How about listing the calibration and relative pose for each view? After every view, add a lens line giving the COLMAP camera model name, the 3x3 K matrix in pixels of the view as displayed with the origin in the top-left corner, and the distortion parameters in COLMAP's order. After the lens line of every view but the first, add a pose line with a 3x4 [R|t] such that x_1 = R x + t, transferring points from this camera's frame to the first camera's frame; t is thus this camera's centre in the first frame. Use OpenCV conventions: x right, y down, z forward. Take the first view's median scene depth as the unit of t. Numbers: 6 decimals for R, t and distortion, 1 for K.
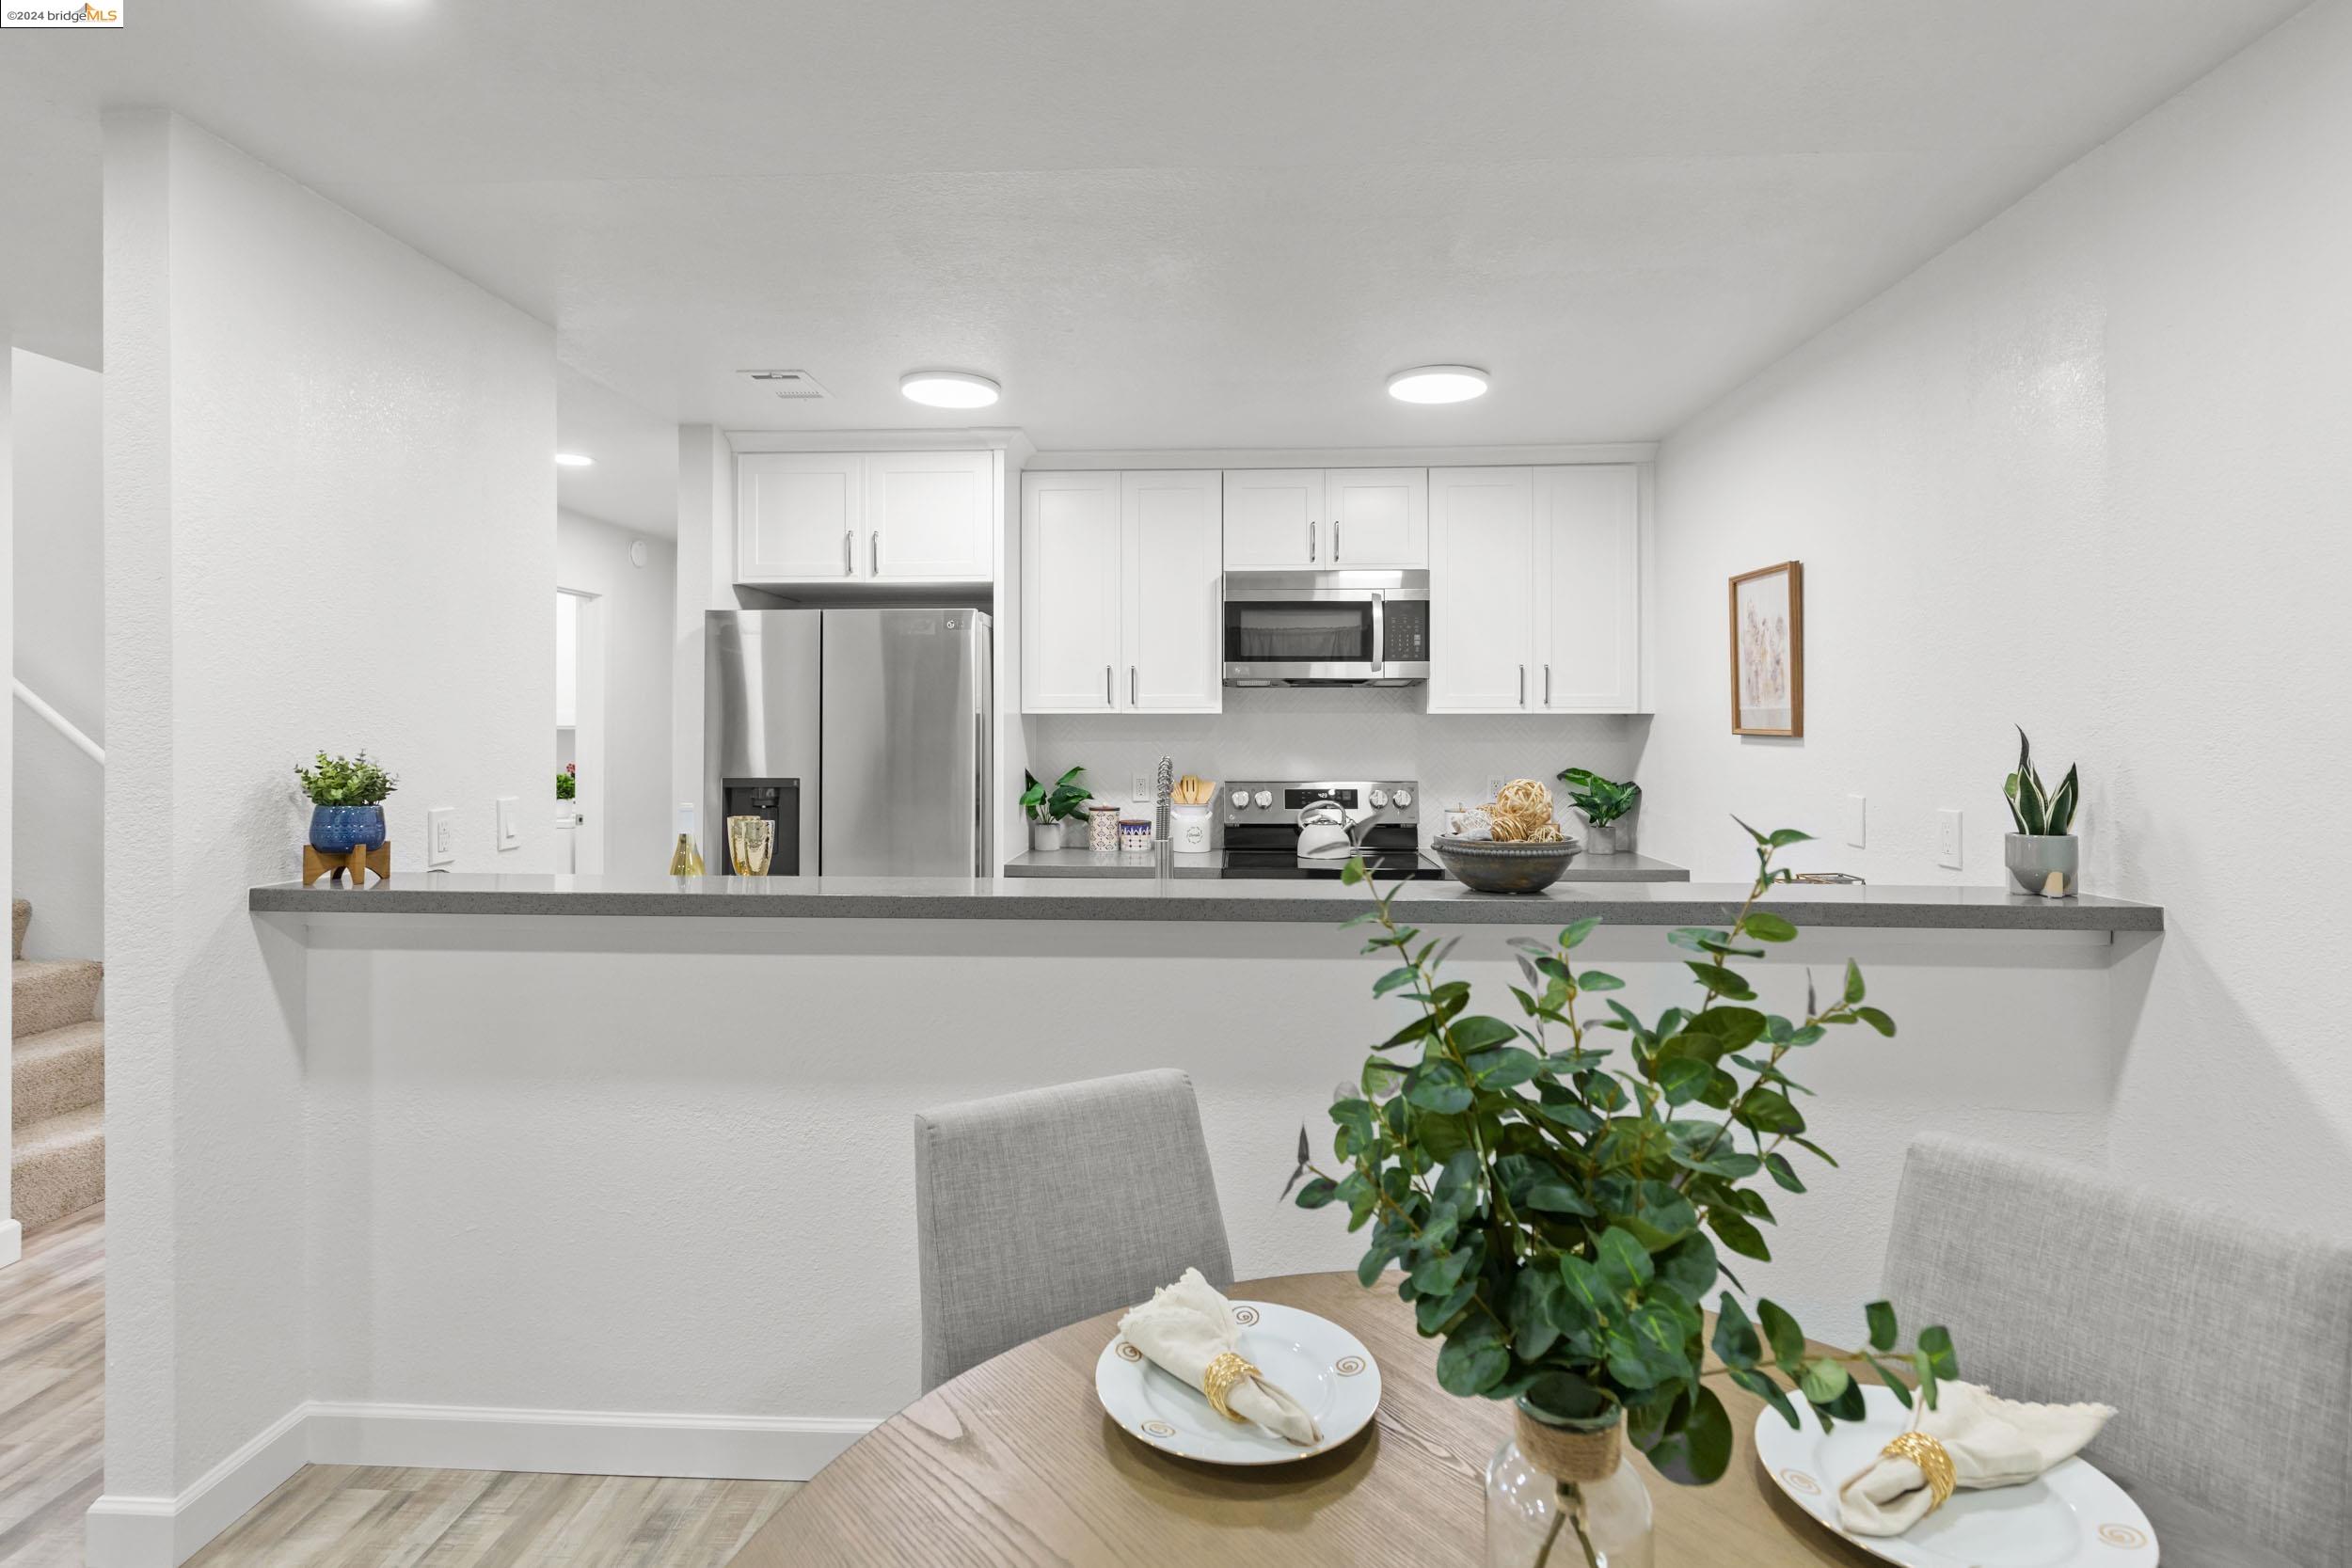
lens RADIAL K [[1157.6, 0, 1177.8], [0, 1157.6, 720.6], [0, 0, 1]] dist [0.002221, -0.000121]
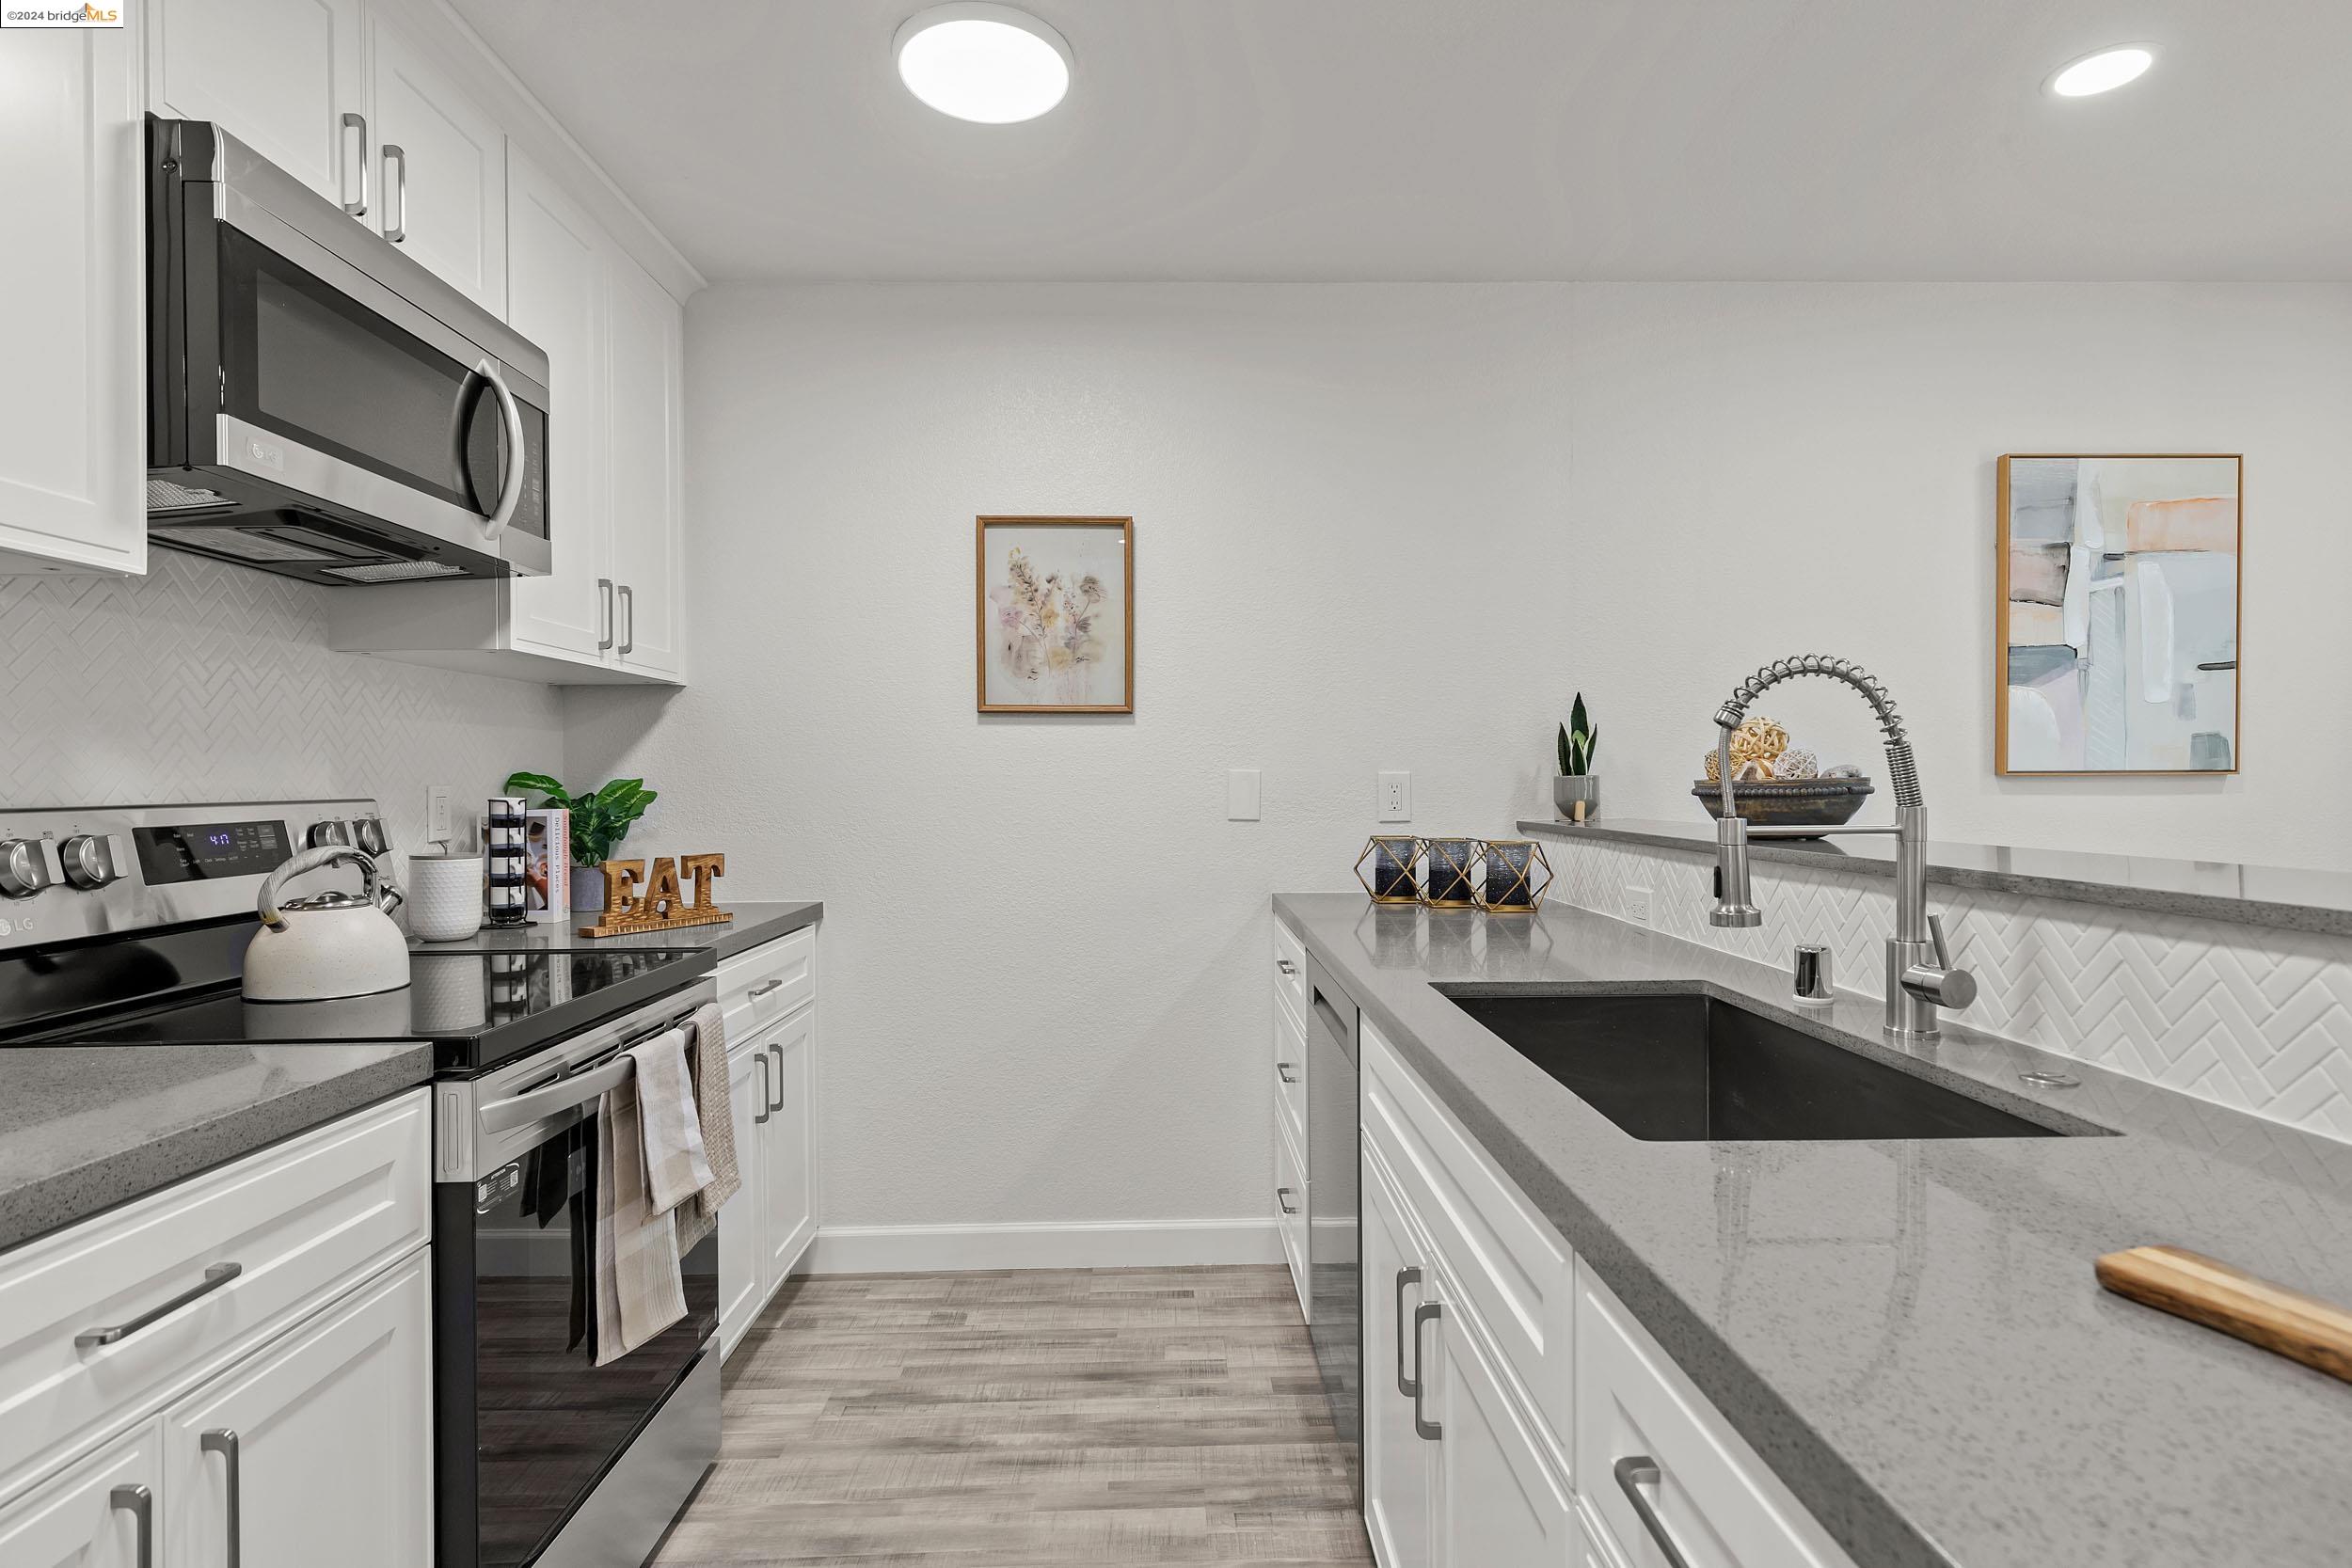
lens RADIAL K [[1215.4, 0, 1187.8], [0, 1215.4, 788.4], [0, 0, 1]] dist [0.001307, -0.000464]
pose [[-0.078026, -0.004922, 0.996939, -0.393300], [0.004189, 0.999977, 0.005265, 0.064228], [-0.996943, 0.004587, -0.078004, 0.969197]]
